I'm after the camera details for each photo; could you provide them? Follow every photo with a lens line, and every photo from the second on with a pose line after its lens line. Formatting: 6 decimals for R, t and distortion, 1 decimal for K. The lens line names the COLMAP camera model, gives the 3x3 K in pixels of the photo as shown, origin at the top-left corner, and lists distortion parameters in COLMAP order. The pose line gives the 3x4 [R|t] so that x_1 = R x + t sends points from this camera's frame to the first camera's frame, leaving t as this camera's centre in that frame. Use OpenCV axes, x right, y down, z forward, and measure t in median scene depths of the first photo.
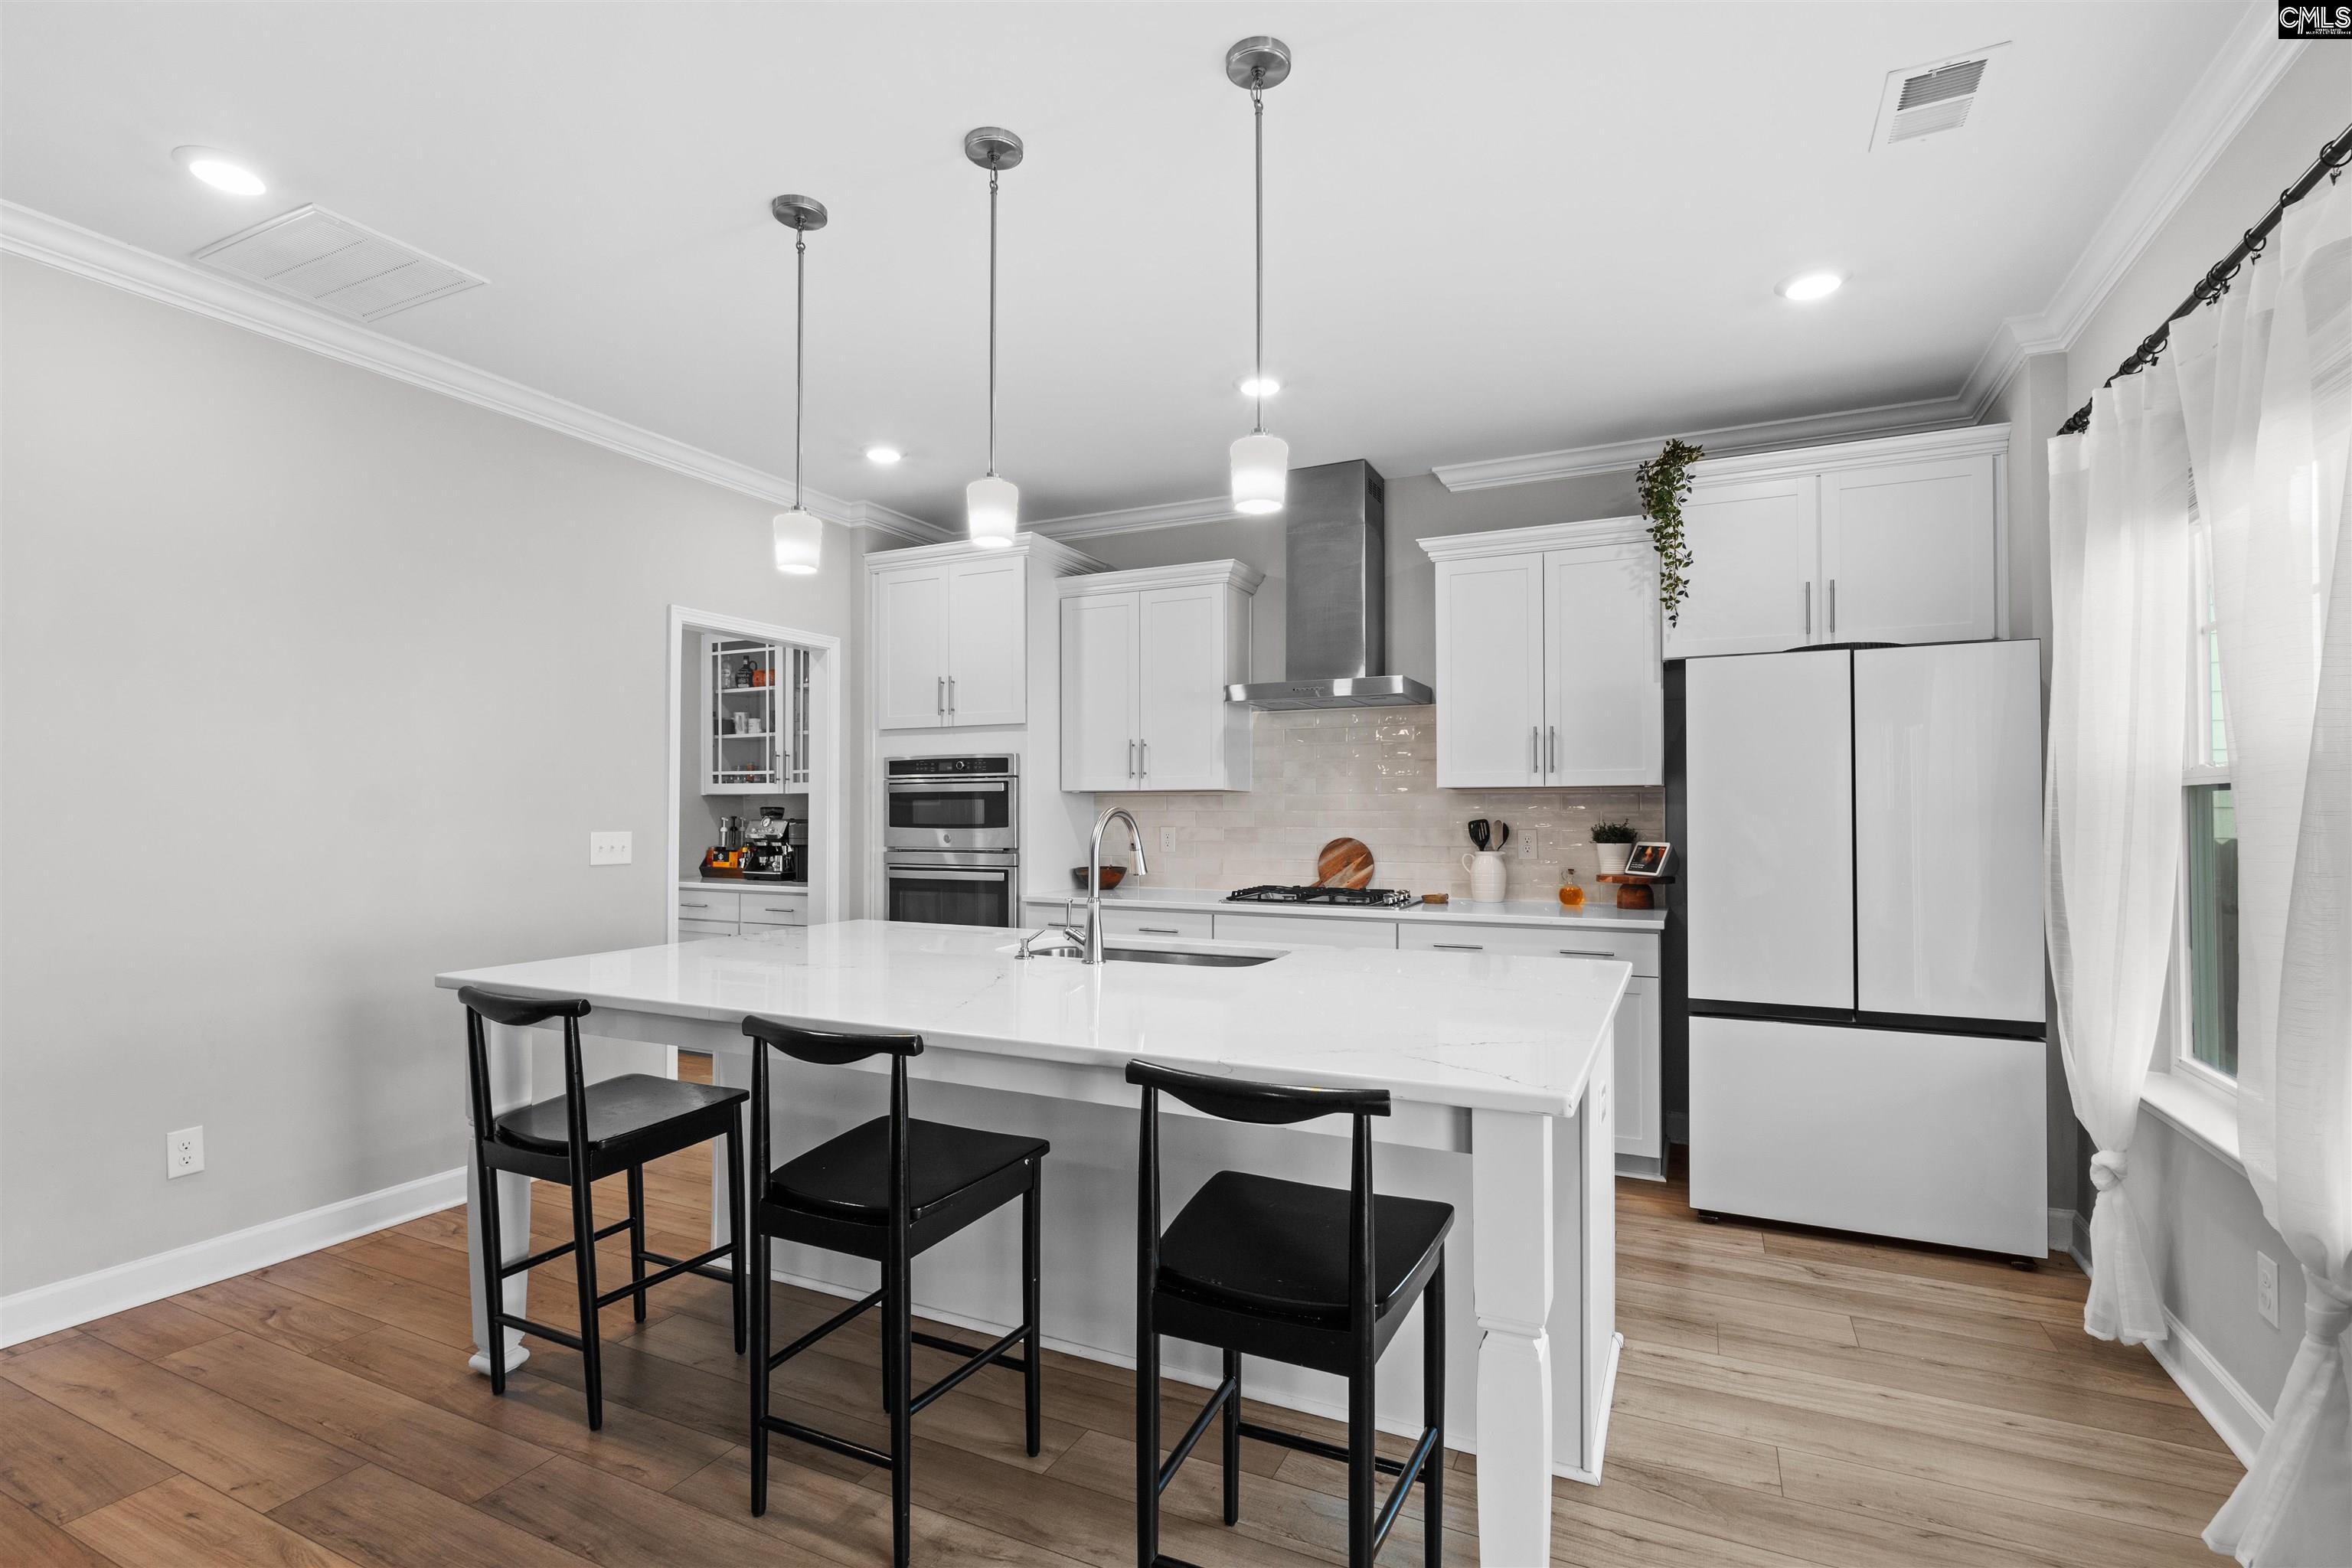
lens RADIAL K [[1100.8, 0, 1180.4], [0, 1100.8, 803.2], [0, 0, 1]] dist [-0.003534, -0.000493]
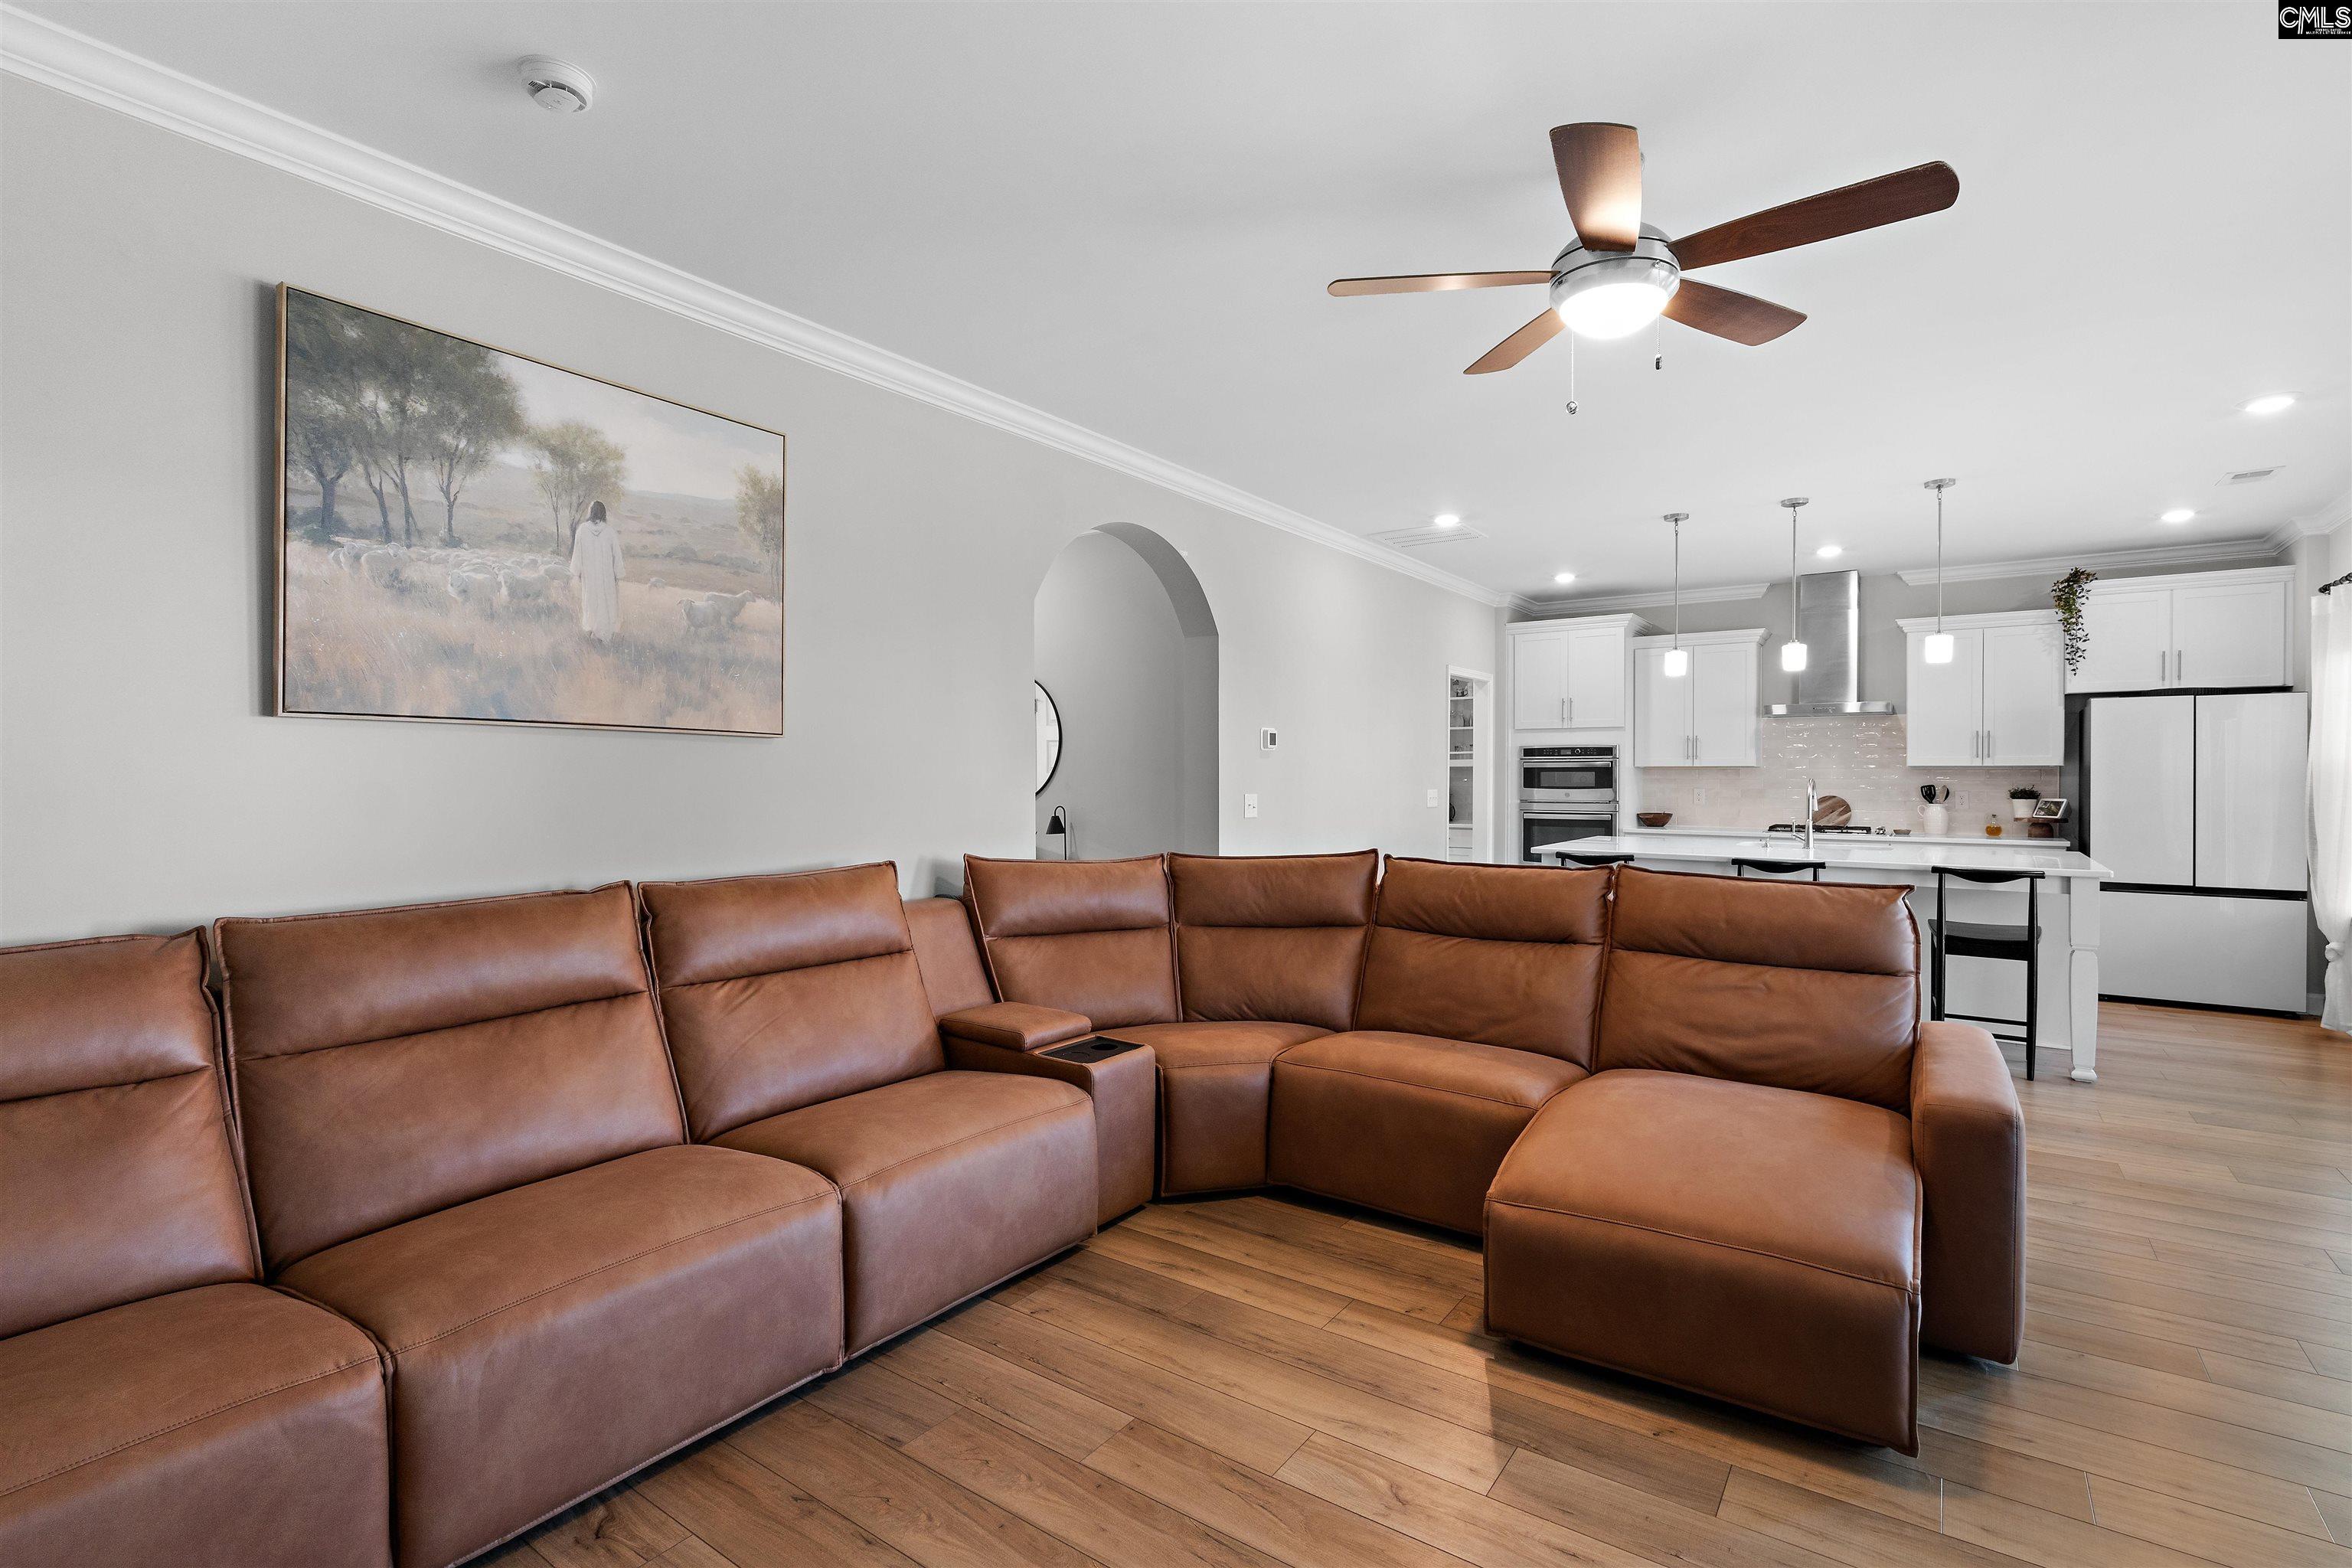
lens RADIAL K [[1086.7, 0, 1176.0], [0, 1086.7, 784.0], [0, 0, 1]] dist [-0.005043, -0.001184]
pose [[0.984302, 0.003906, -0.176449, -0.599813], [-0.001088, 0.999870, 0.016067, -0.012216], [0.176489, -0.015623, 0.984179, -0.871301]]
